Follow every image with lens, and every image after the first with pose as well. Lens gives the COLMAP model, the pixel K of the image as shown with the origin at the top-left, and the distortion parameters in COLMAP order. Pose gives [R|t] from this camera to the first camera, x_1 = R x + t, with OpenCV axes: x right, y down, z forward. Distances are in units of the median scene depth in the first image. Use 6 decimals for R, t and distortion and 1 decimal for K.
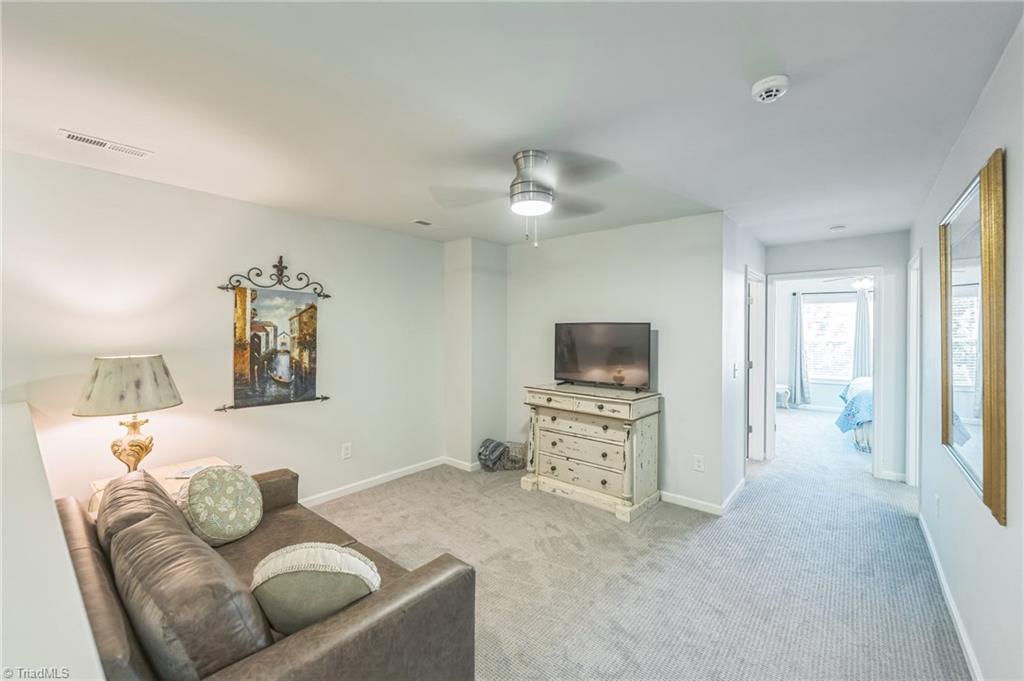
lens RADIAL K [[416.6, 0, 513.6], [0, 416.6, 328.4], [0, 0, 1]] dist [-0.000267, 0.000087]
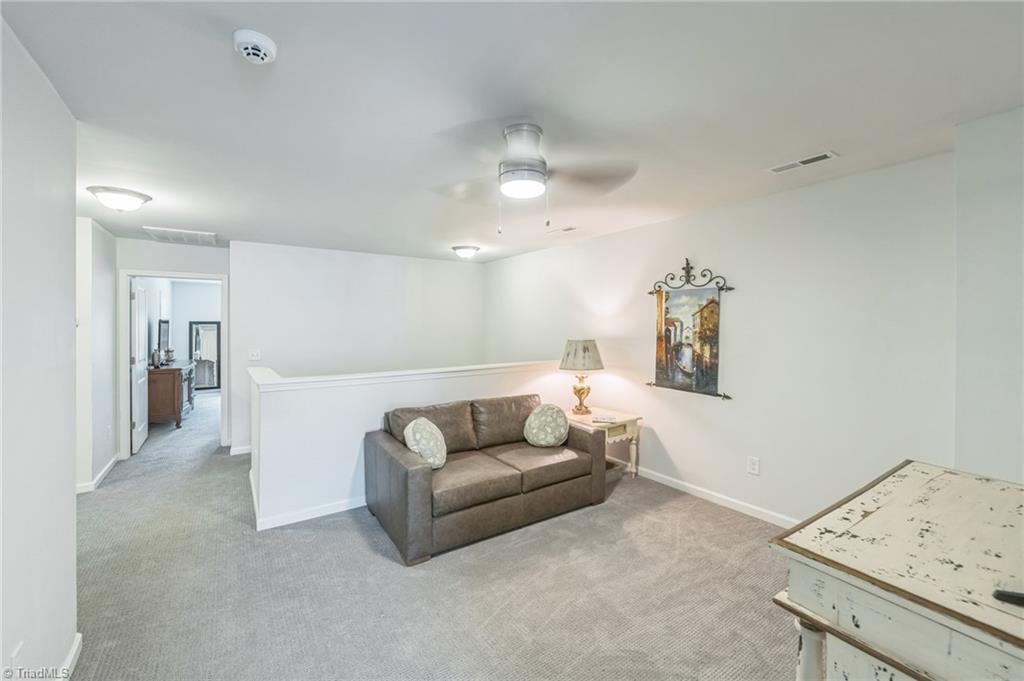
lens RADIAL K [[416.6, 0, 513.6], [0, 416.6, 328.4], [0, 0, 1]] dist [-0.000267, 0.000087]
pose [[-0.278927, 0.008018, -0.960279, 0.636685], [0.005425, 0.999962, 0.006774, 0.002824], [0.960297, -0.003320, -0.278960, 0.866182]]
